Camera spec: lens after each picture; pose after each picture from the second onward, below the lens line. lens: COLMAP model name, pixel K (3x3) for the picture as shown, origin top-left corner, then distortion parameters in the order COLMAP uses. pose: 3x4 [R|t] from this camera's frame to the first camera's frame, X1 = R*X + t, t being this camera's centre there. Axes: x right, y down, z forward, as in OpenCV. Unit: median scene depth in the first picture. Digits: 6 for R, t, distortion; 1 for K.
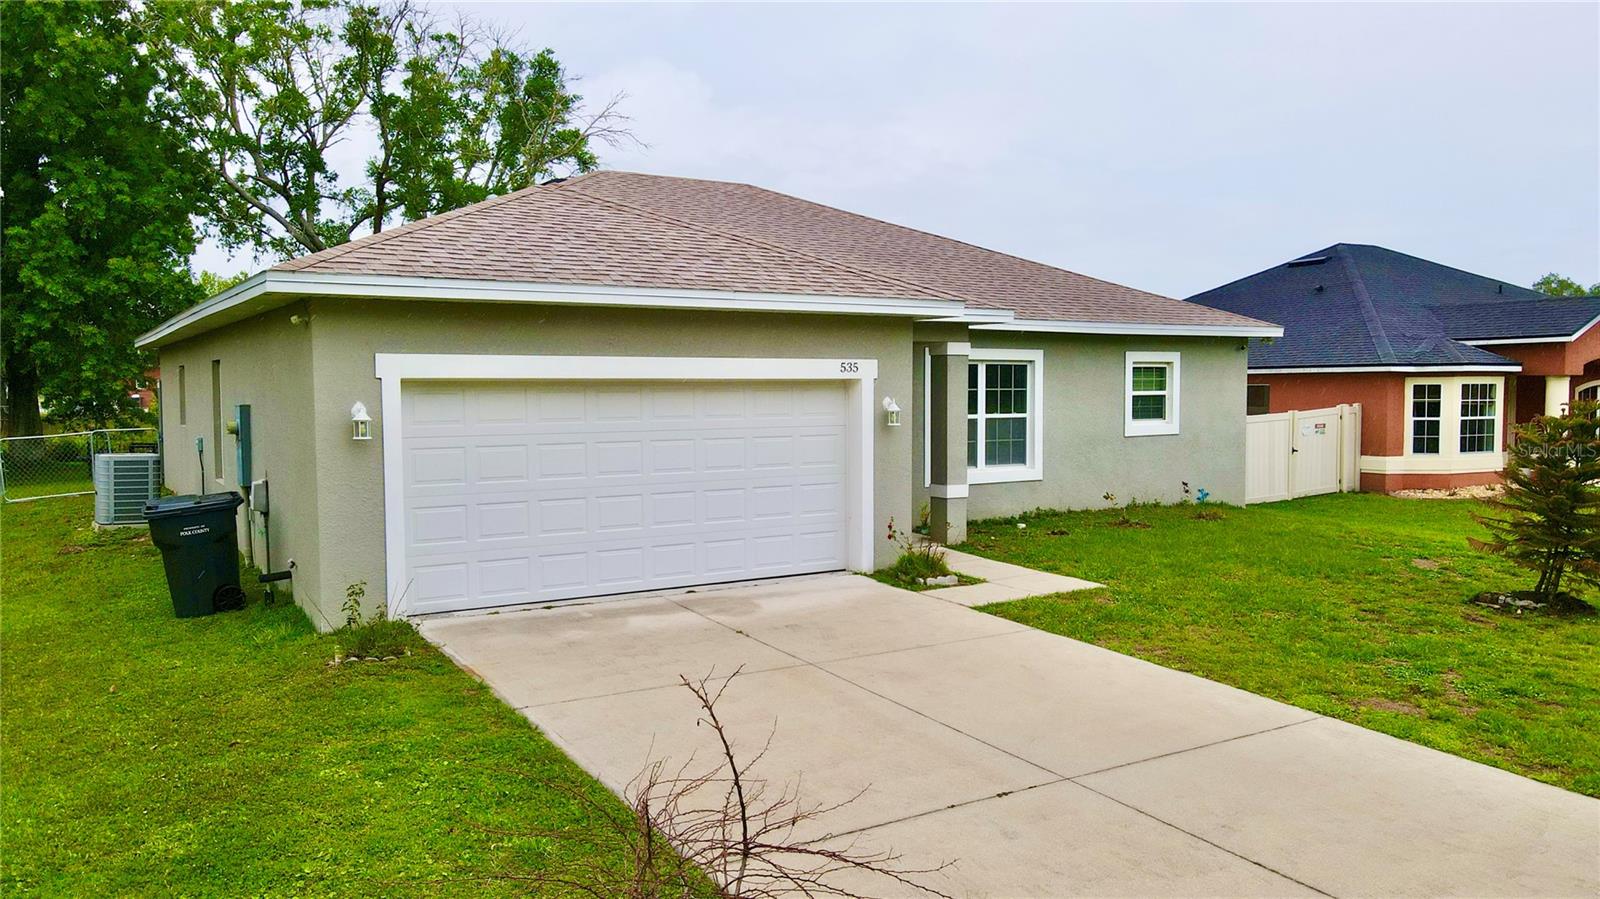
lens RADIAL K [[1152.3, 0, 800.0], [0, 1152.3, 449.5], [0, 0, 1]] dist [-0.073805, 0.000291]
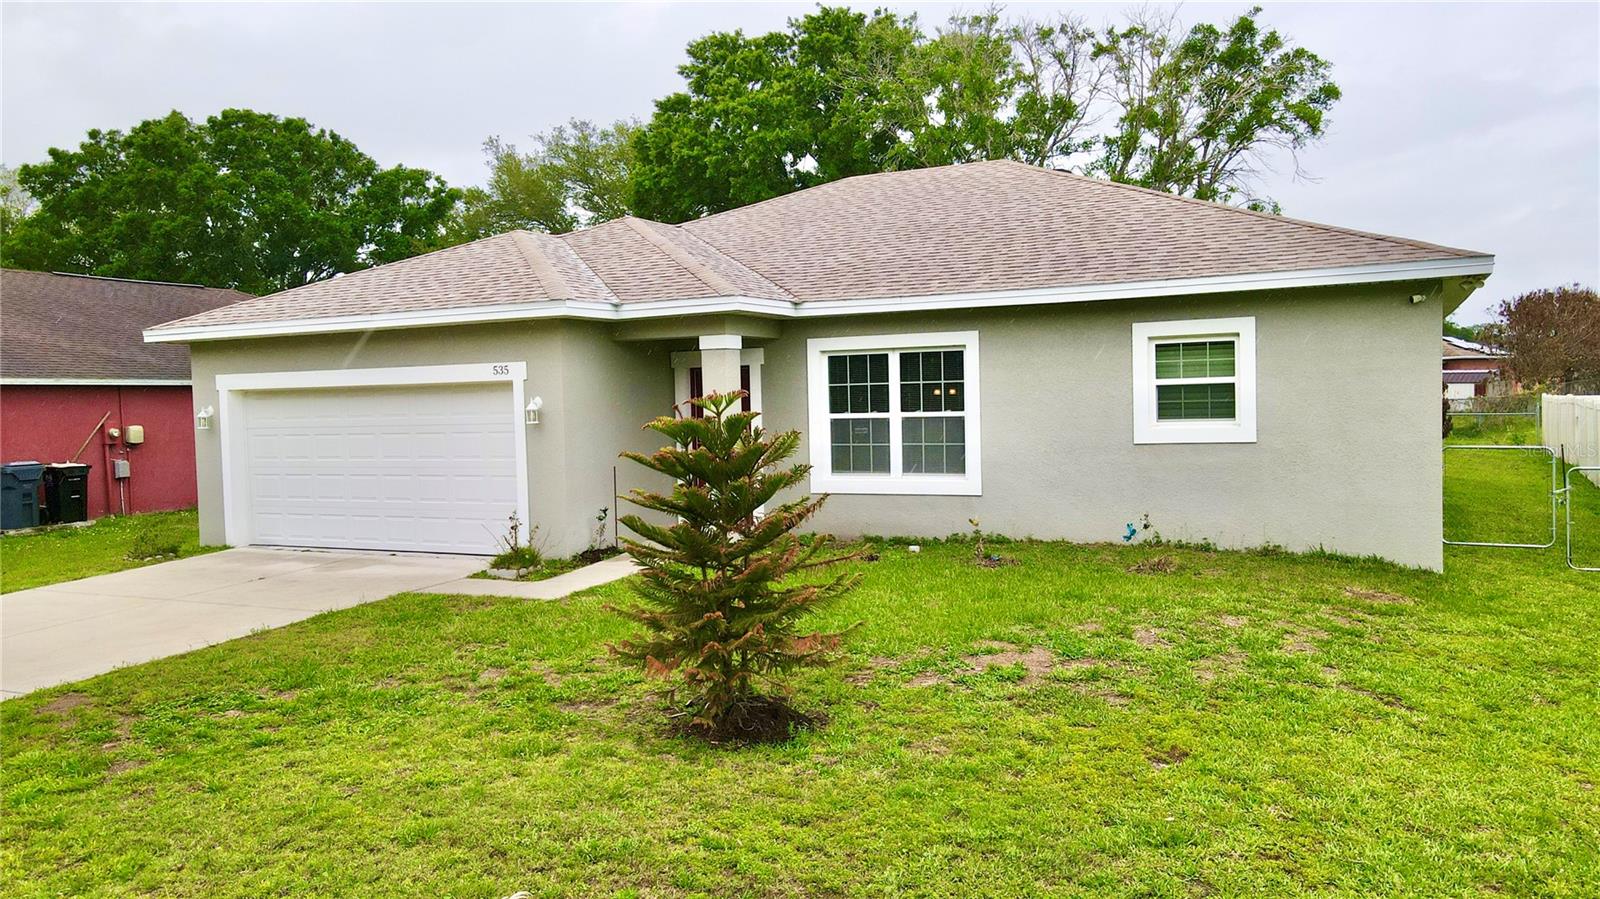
lens RADIAL K [[1130.3, 0, 800.0], [0, 1130.3, 449.5], [0, 0, 1]] dist [-0.002542, 0.001846]
pose [[0.545241, 0.029125, -0.837773, 0.796621], [-0.025186, 0.999514, 0.018356, -0.016406], [0.837901, 0.011092, 0.545709, 0.474689]]
